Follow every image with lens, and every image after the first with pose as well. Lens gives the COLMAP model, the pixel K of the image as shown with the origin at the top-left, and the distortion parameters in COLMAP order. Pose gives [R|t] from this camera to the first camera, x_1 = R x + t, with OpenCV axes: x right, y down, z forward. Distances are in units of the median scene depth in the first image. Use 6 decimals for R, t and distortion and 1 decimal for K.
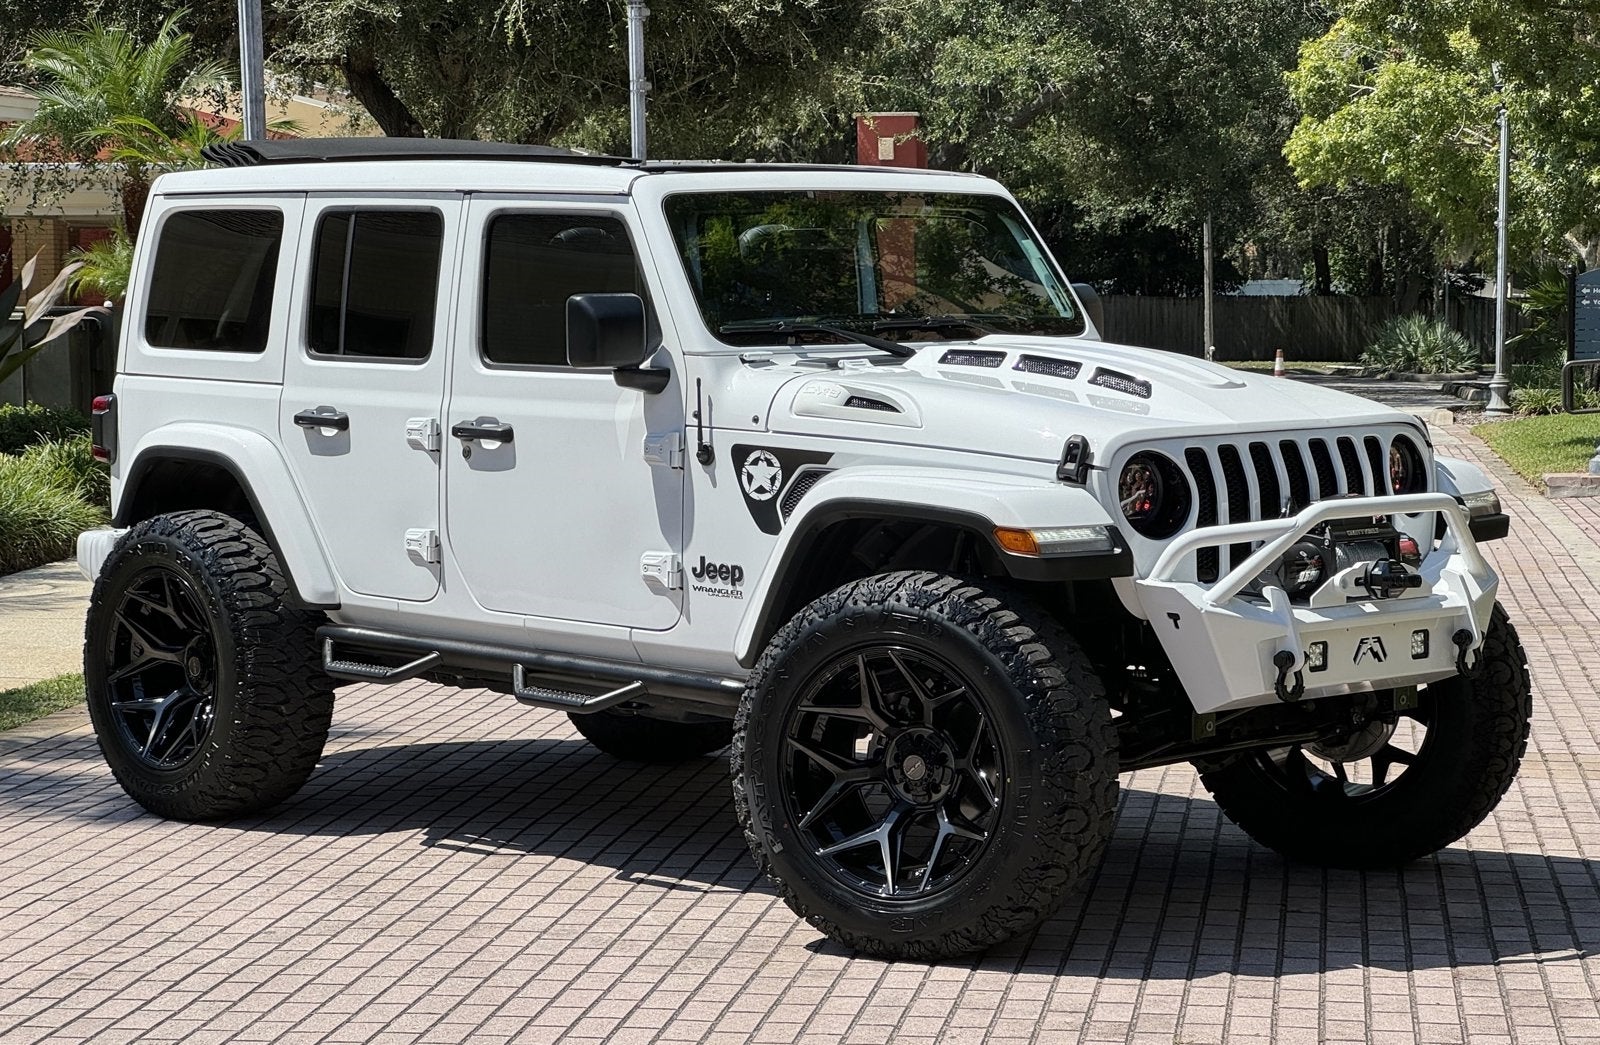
lens RADIAL K [[4036.6, 0, 825.1], [0, 4036.6, 470.0], [0, 0, 1]] dist [-1.173204, 22.311435]
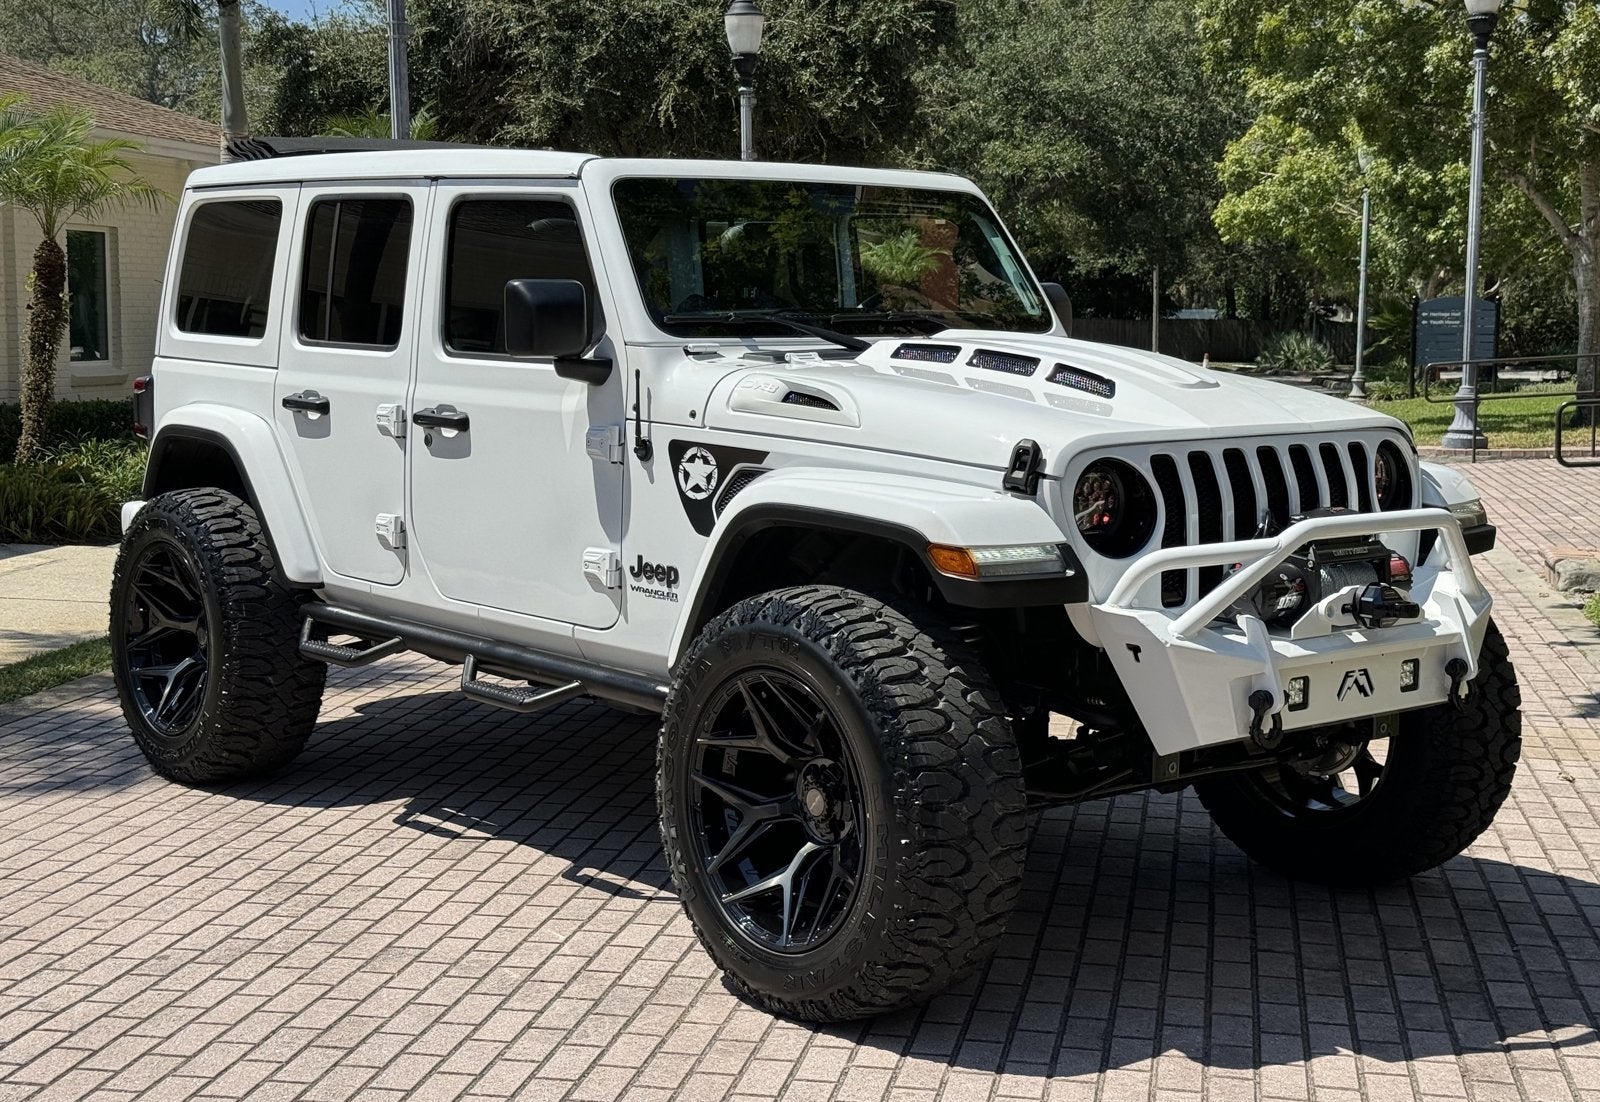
lens RADIAL K [[2434.3, 0, 829.5], [0, 2434.3, 566.6], [0, 0, 1]] dist [0.028822, 0.041449]
pose [[0.999274, 0.016741, -0.034227, 0.035128], [-0.014721, 0.998183, 0.058432, -0.010652], [0.035143, -0.057886, 0.997704, 0.425985]]
